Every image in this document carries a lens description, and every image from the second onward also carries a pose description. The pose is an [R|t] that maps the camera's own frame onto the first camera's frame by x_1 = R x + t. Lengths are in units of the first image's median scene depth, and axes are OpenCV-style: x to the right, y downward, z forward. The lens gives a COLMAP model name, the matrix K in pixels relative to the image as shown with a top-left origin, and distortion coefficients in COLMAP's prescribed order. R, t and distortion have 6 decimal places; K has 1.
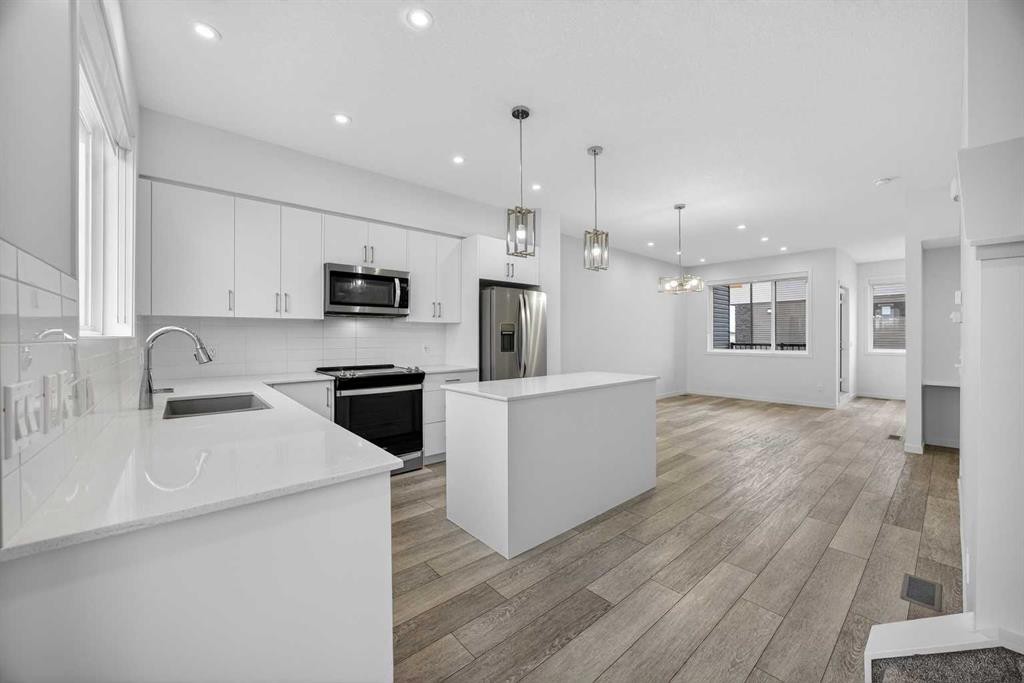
lens RADIAL K [[386.8, 0, 512.0], [0, 386.8, 341.5], [0, 0, 1]] dist [-0.025928, 0.000031]
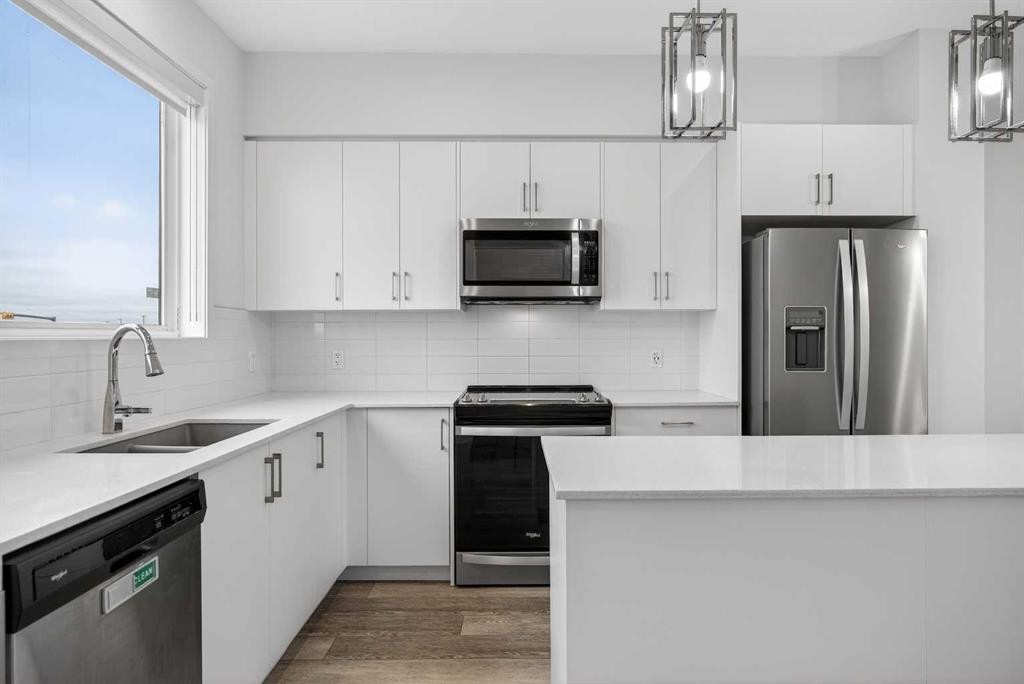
lens RADIAL K [[622.2, 0, 512.0], [0, 622.2, 342.0], [0, 0, 1]] dist [-0.001502, -0.000437]
pose [[0.754127, 0.007550, -0.656685, 0.244438], [-0.007074, 0.999969, 0.003372, -0.008426], [0.656690, 0.002102, 0.754157, 0.281255]]
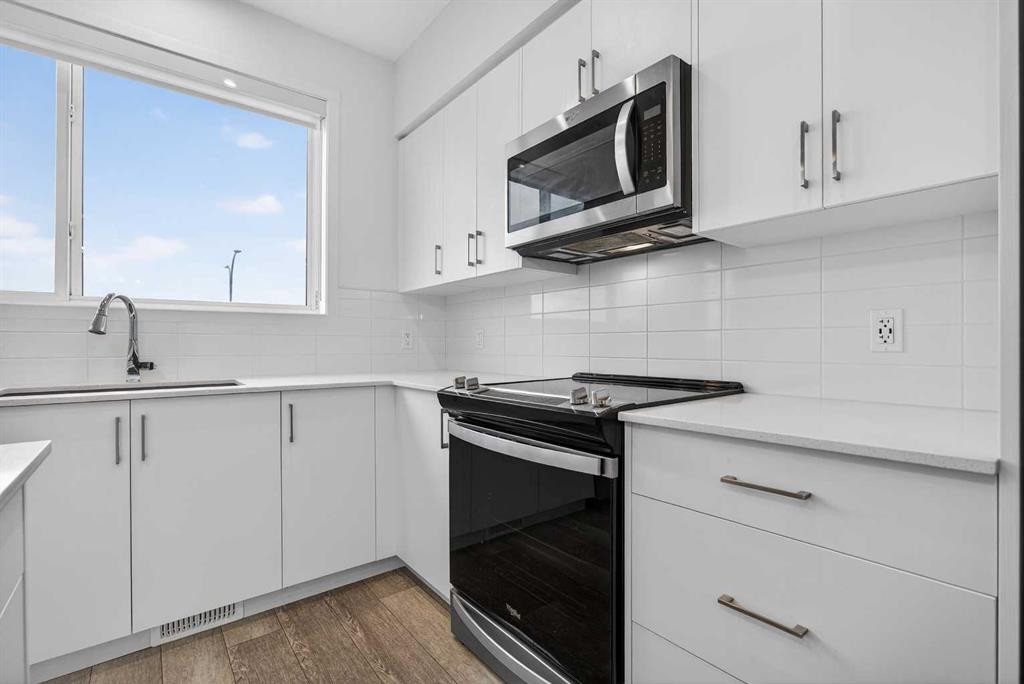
lens RADIAL K [[462.5, 0, 512.0], [0, 462.5, 342.0], [0, 0, 1]] dist [-0.026917, -0.000191]
pose [[-0.030949, 0.001618, -0.999520, 0.080717], [-0.008691, 0.999960, 0.001888, 0.033180], [0.999483, 0.008745, -0.030933, 0.999893]]
